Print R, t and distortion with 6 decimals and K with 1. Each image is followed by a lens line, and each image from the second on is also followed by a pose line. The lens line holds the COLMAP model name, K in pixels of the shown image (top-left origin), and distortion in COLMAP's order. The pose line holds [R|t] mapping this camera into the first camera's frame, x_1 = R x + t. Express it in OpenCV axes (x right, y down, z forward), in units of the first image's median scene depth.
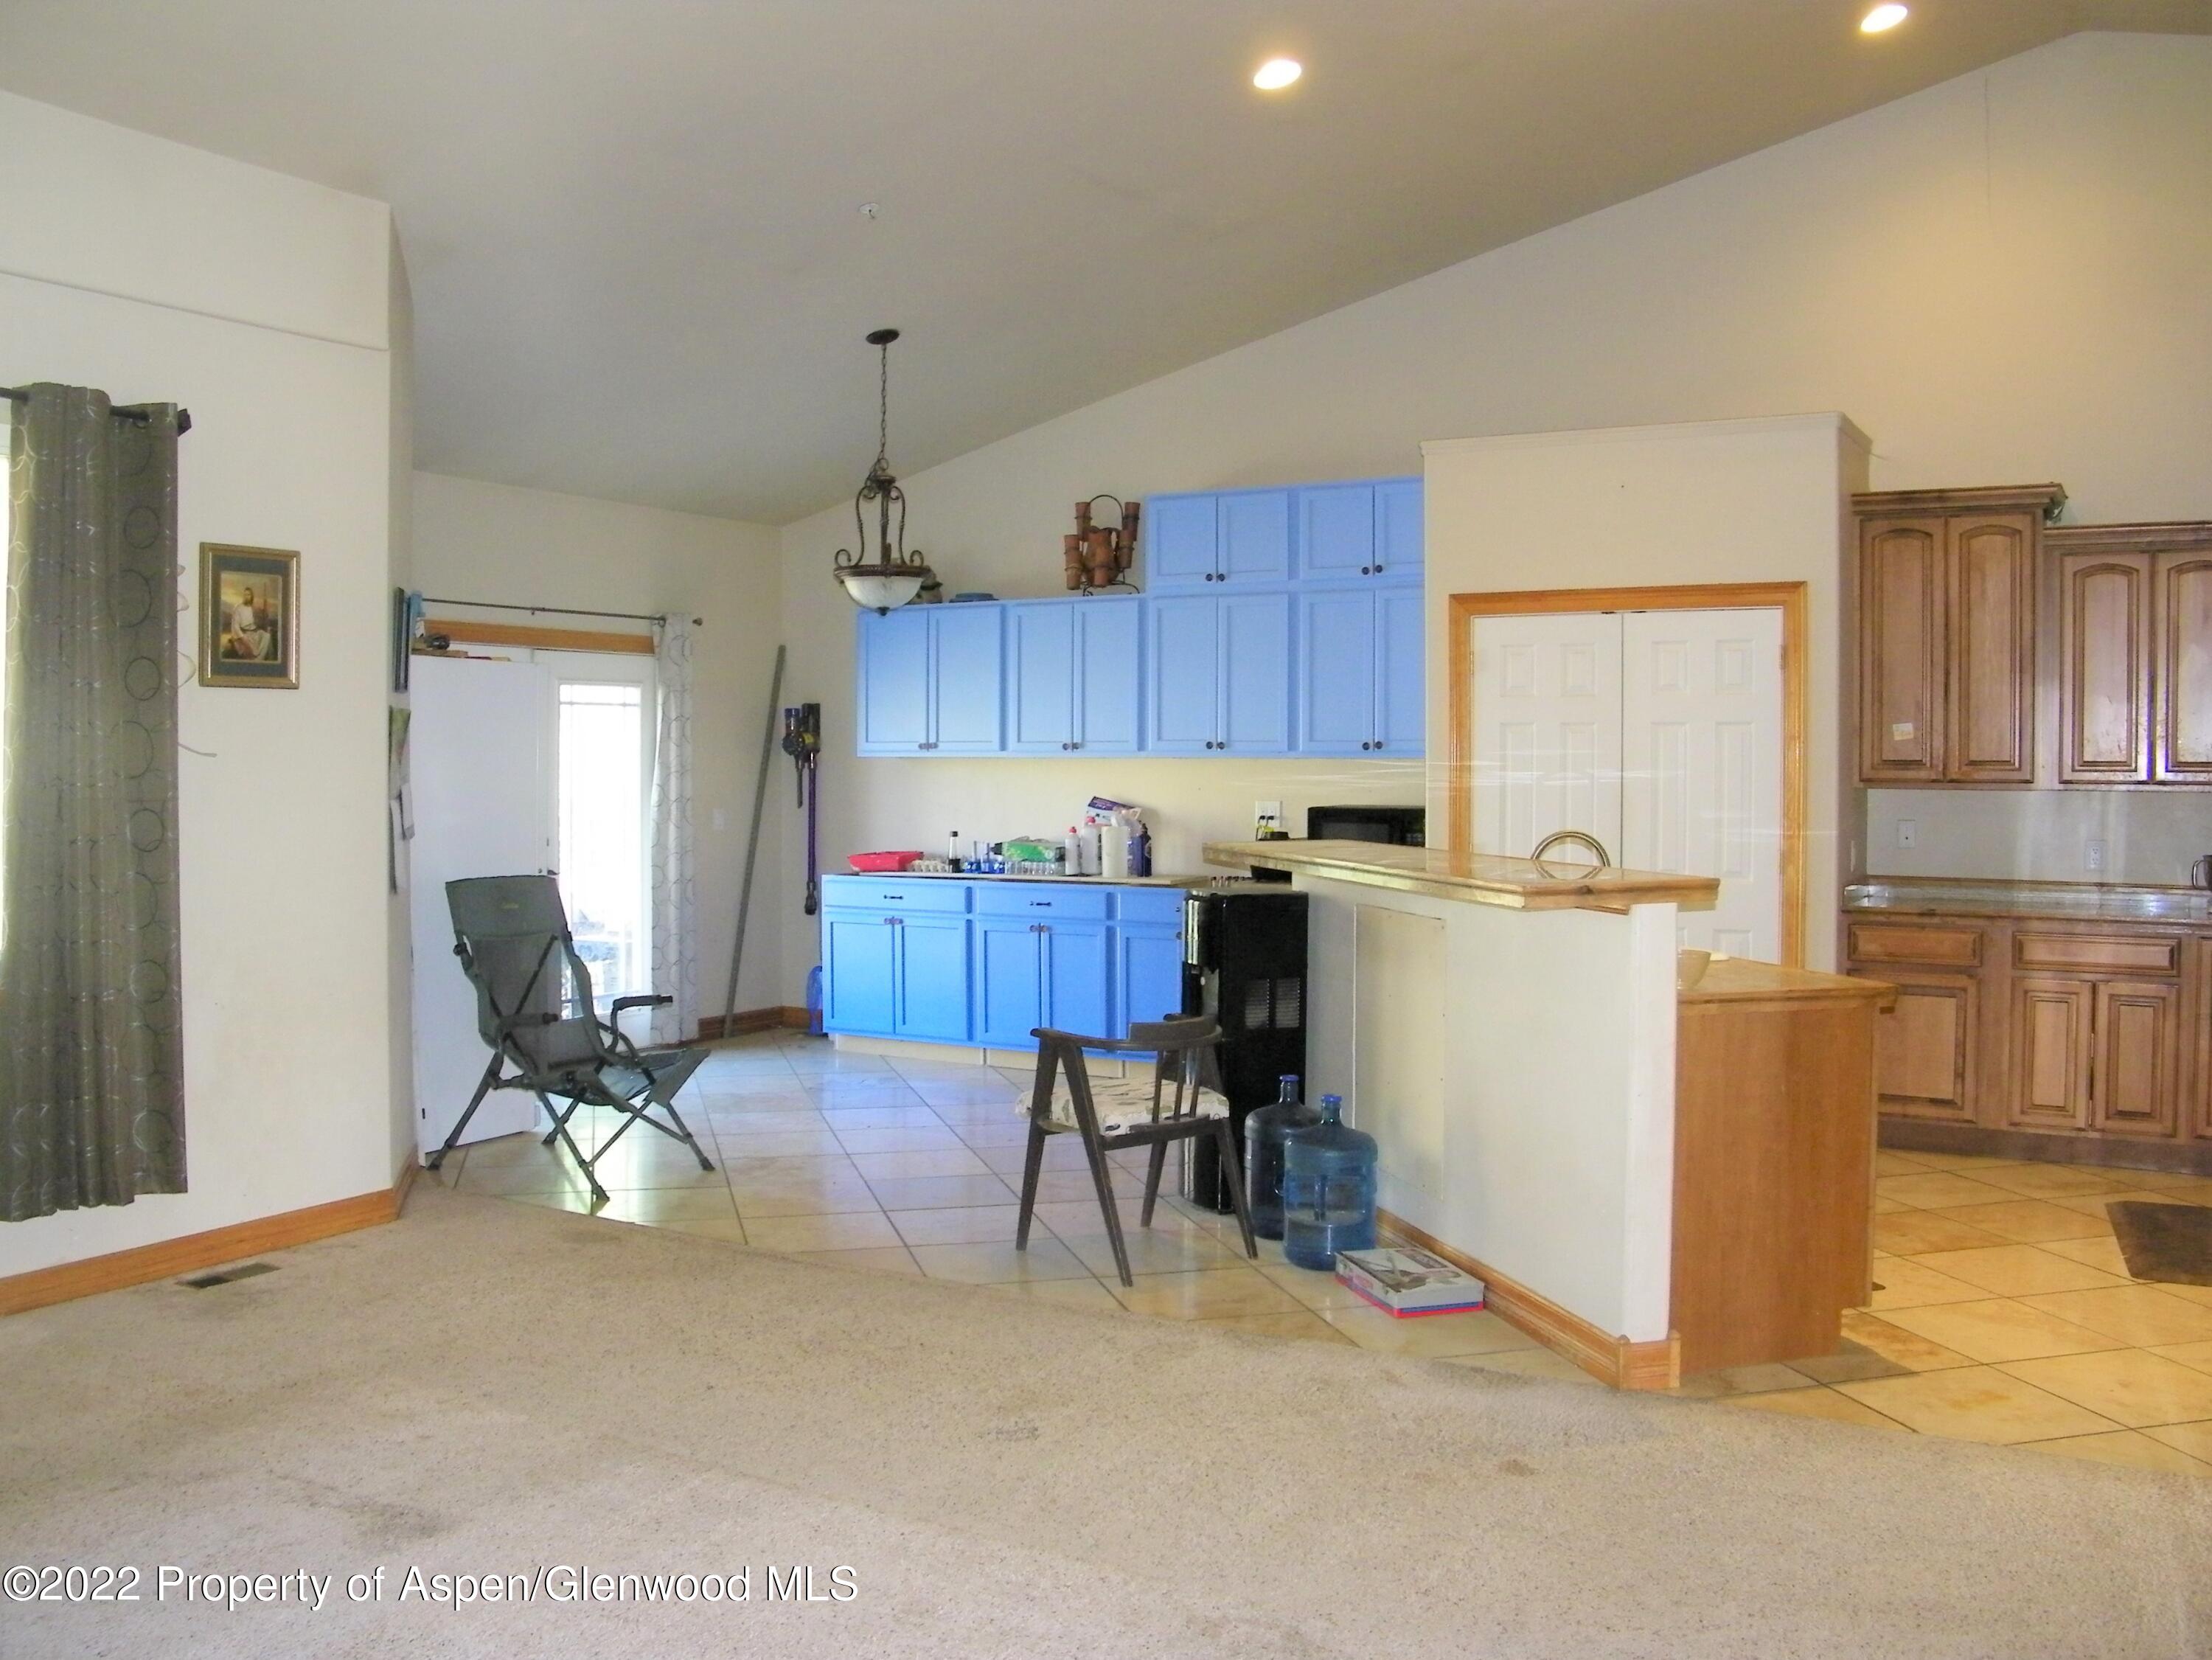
lens RADIAL K [[1926.2, 0, 1057.2], [0, 1926.2, 805.2], [0, 0, 1]] dist [-0.198626, 0.181432]
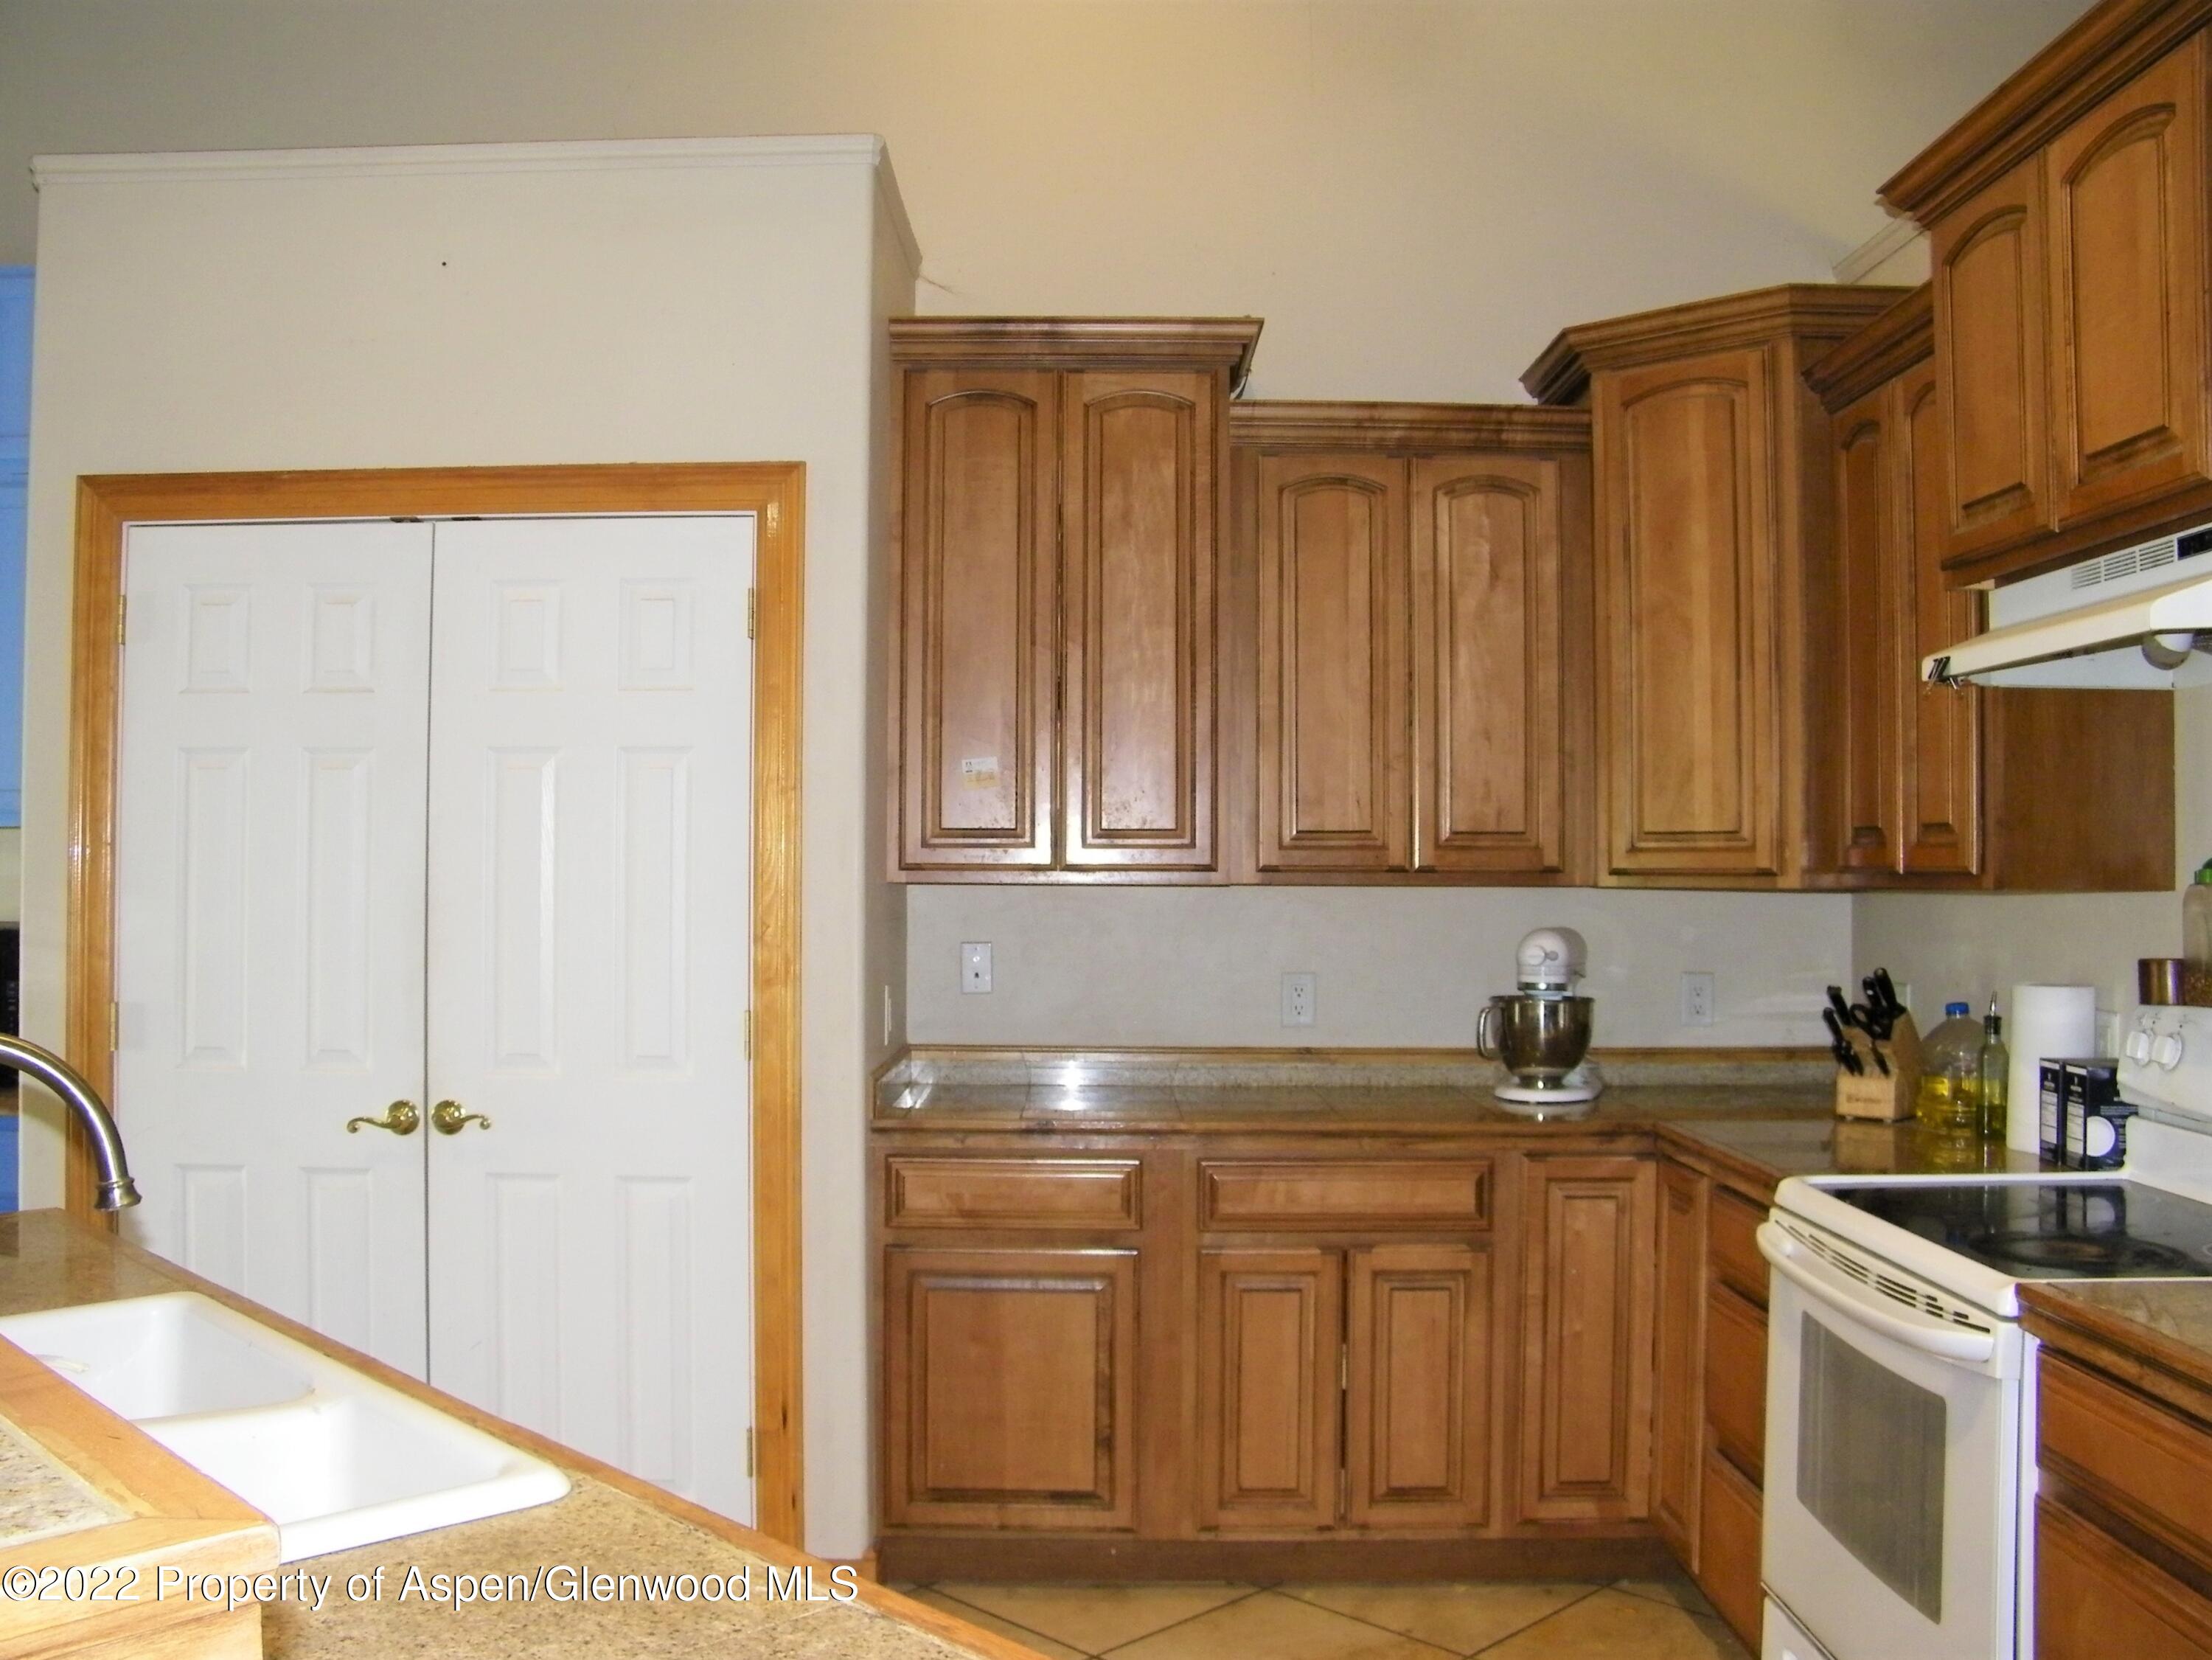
lens RADIAL K [[1926.2, 0, 1057.2], [0, 1926.2, 805.2], [0, 0, 1]] dist [-0.198626, 0.181432]
pose [[0.868358, 0.015711, 0.495688, 0.211350], [0.010441, 0.998697, -0.049947, -0.003711], [-0.495827, 0.048547, 0.867063, 0.536161]]
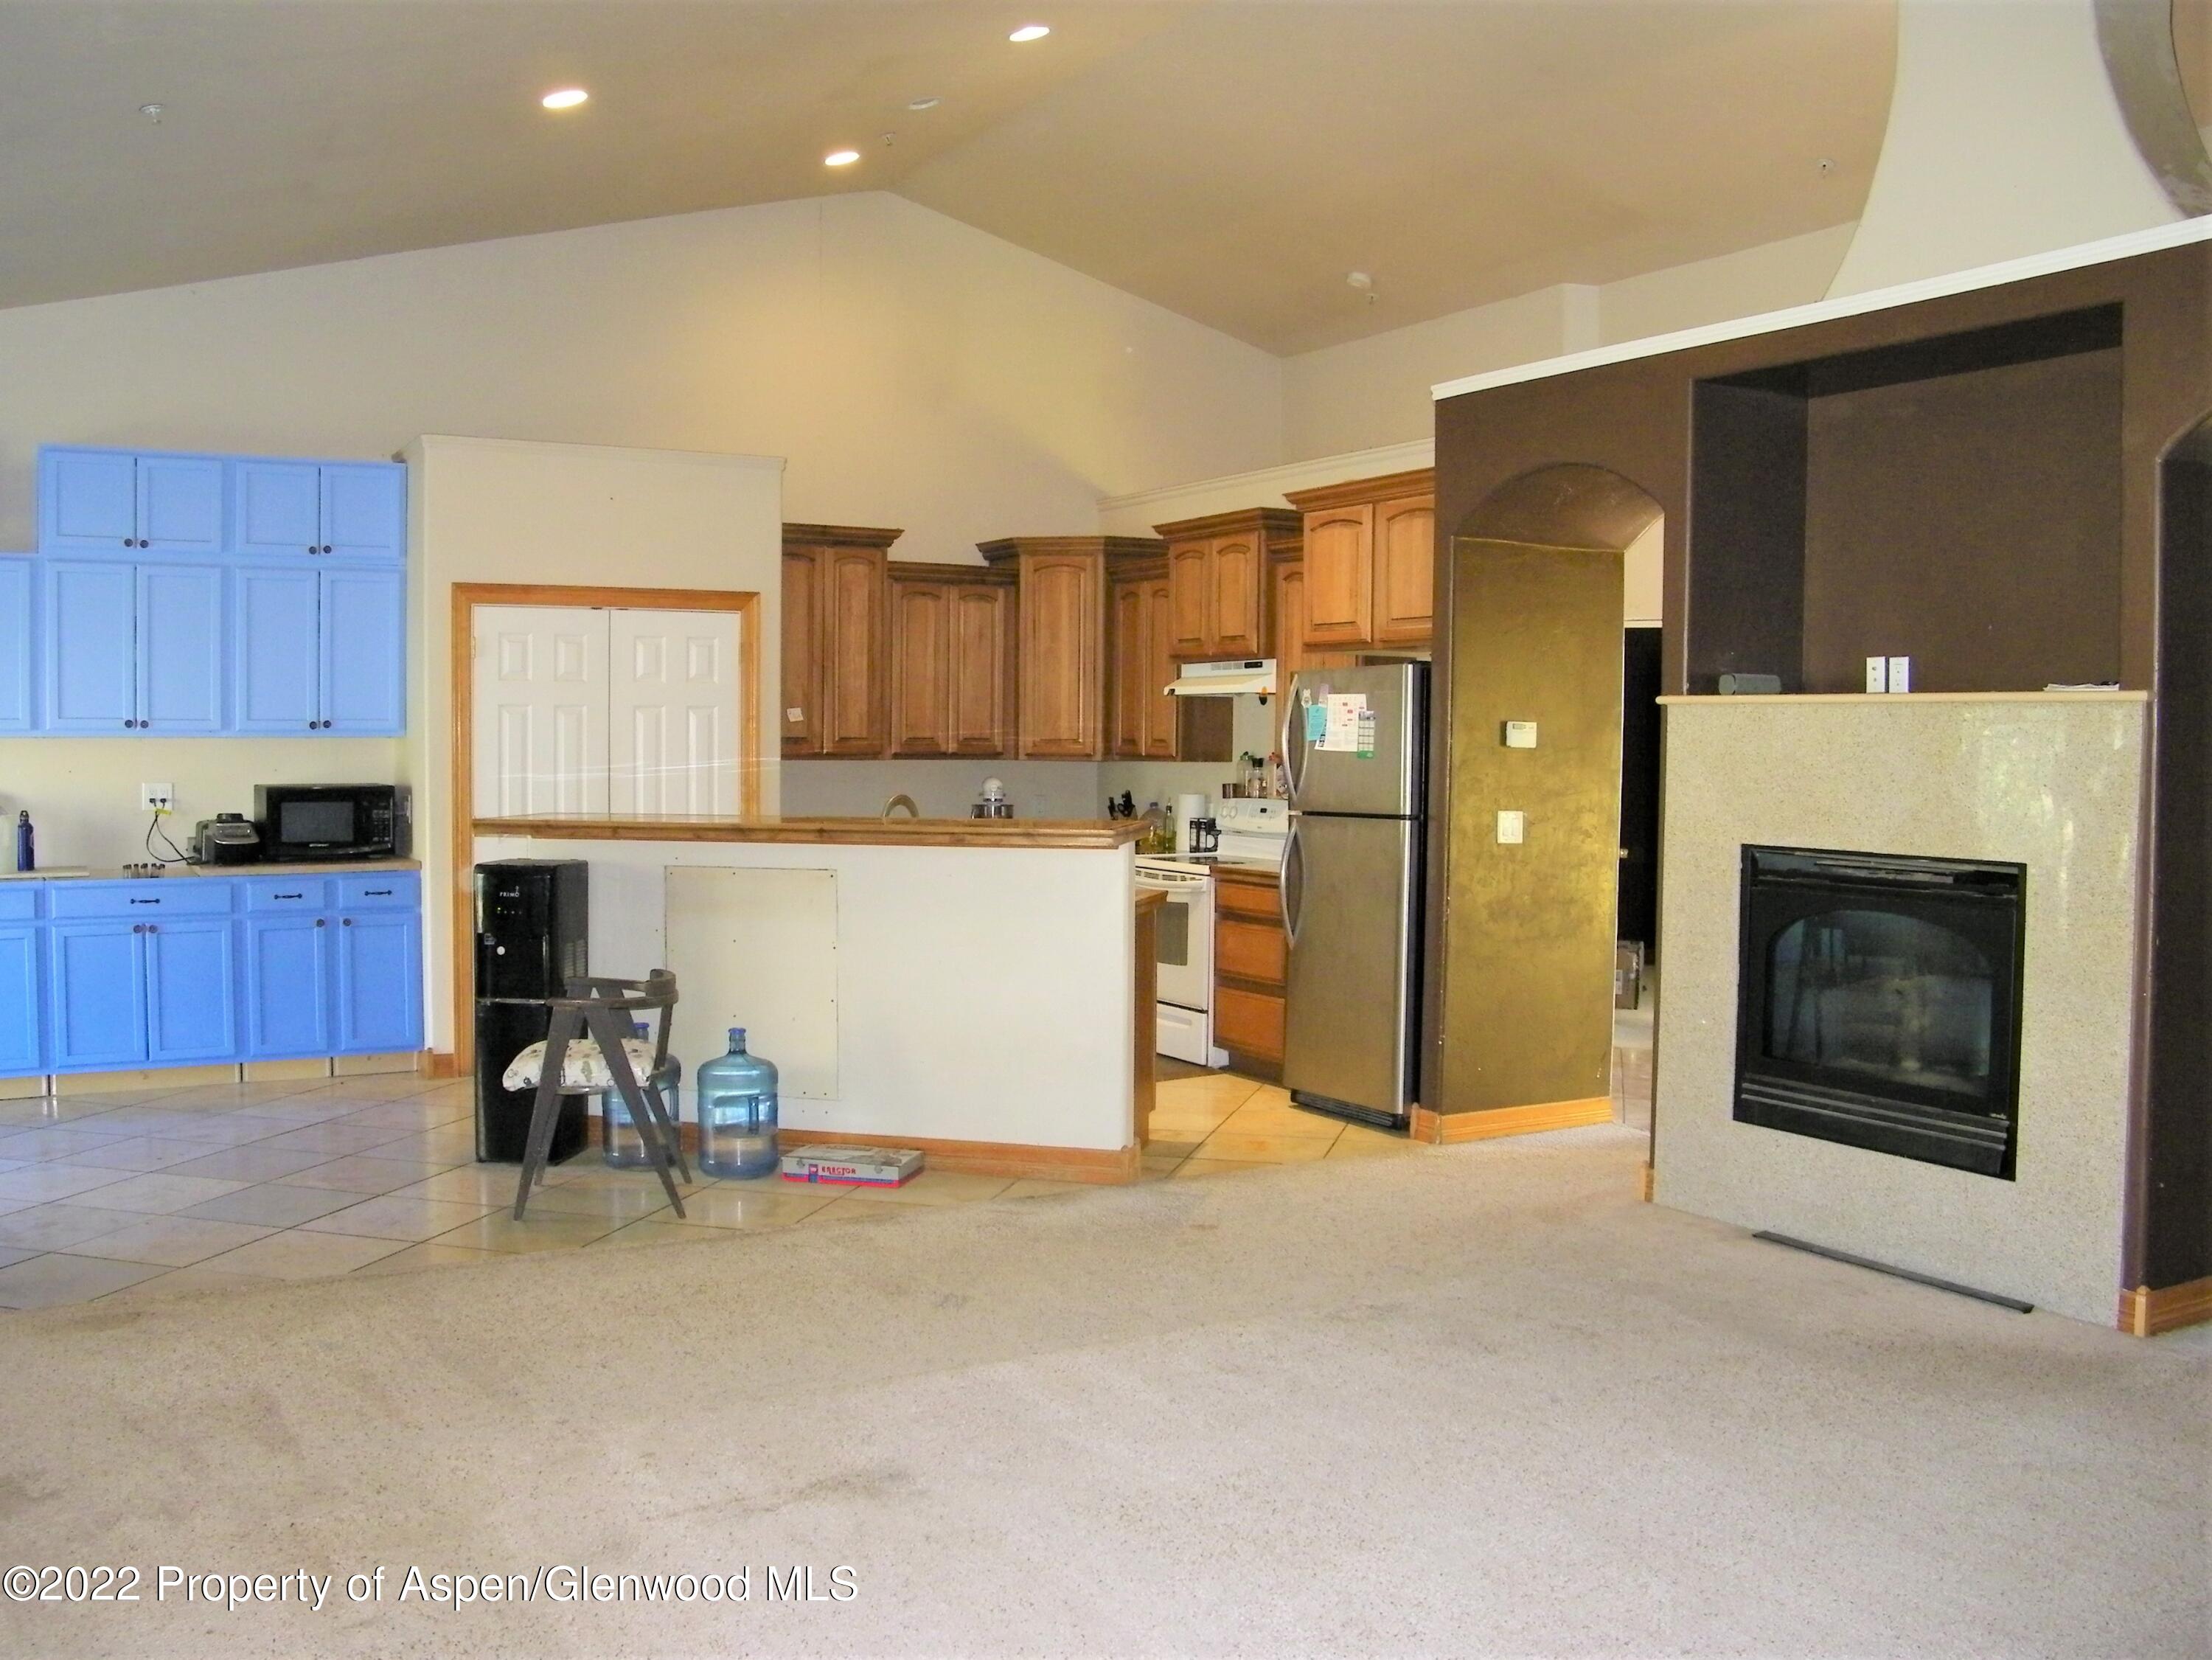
lens RADIAL K [[1963.2, 0, 1106.0], [0, 1963.2, 830.0], [0, 0, 1]] dist [-0.140041, 0.007780]
pose [[0.482007, -0.042268, 0.875147, -0.619539], [0.016496, 0.999096, 0.039170, -0.010101], [-0.876012, -0.004444, 0.482268, 0.181478]]
